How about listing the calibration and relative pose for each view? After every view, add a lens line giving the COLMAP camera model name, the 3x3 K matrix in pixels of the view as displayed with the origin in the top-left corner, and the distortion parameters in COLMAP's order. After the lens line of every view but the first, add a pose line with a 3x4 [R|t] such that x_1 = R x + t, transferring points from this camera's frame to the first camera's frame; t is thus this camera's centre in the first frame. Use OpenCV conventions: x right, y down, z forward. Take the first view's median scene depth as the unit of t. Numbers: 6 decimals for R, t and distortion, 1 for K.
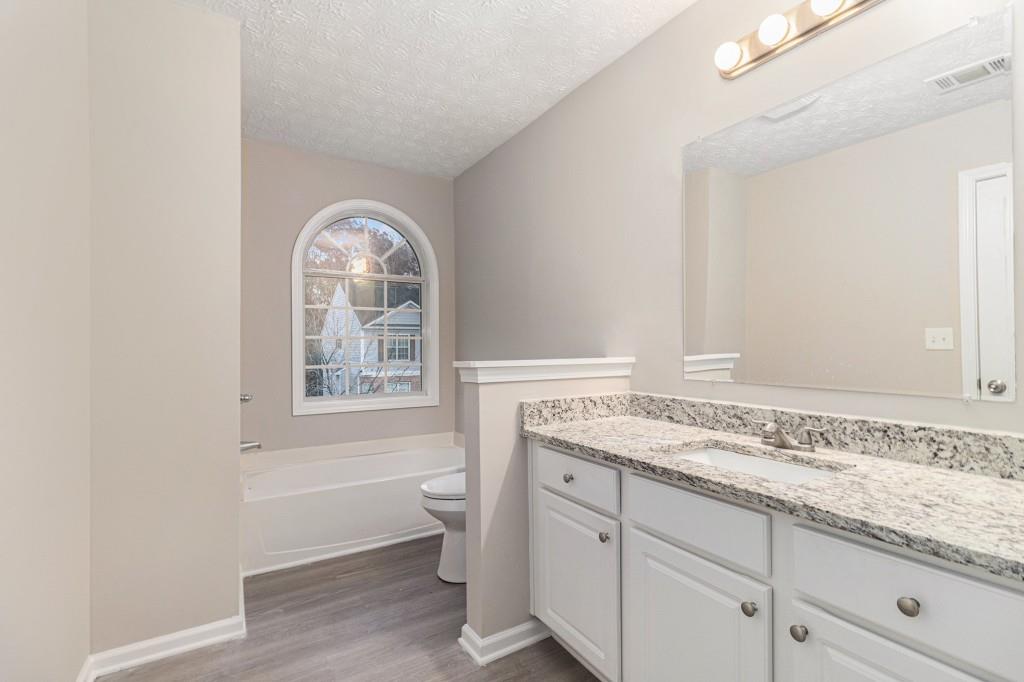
lens RADIAL K [[473.1, 0, 514.5], [0, 473.1, 344.5], [0, 0, 1]] dist [0.001033, 0.001209]
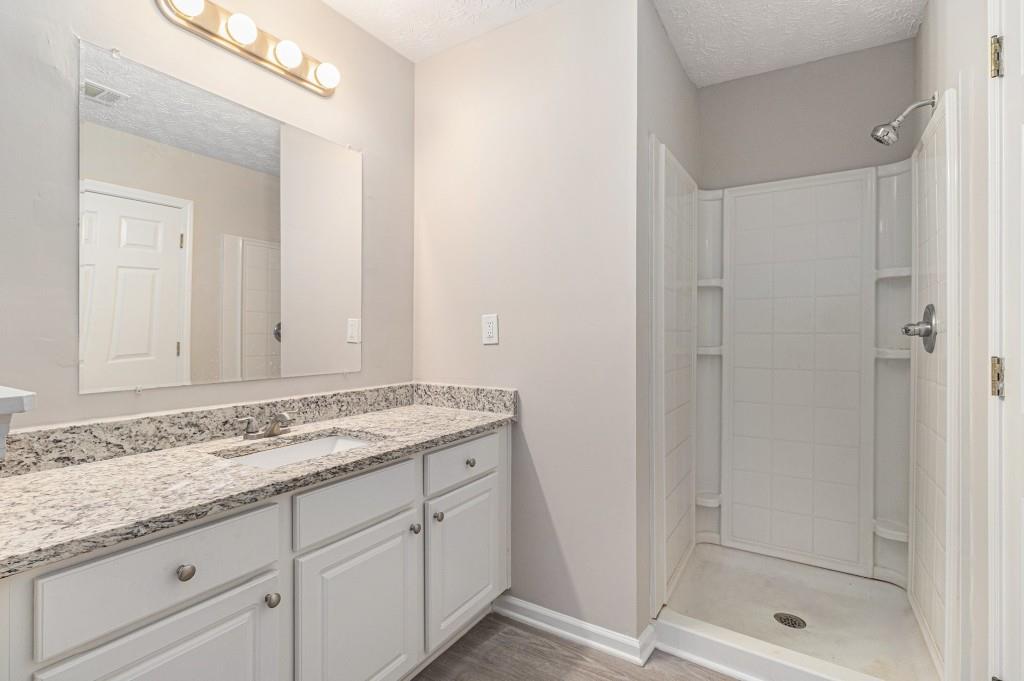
lens RADIAL K [[473.1, 0, 513.3], [0, 473.1, 333.8], [0, 0, 1]] dist [0.001033, 0.001209]
pose [[-0.446033, 0.009643, 0.894965, -0.636842], [0.002175, 0.999951, -0.009690, -0.002816], [-0.895014, -0.002376, -0.446032, 0.976673]]
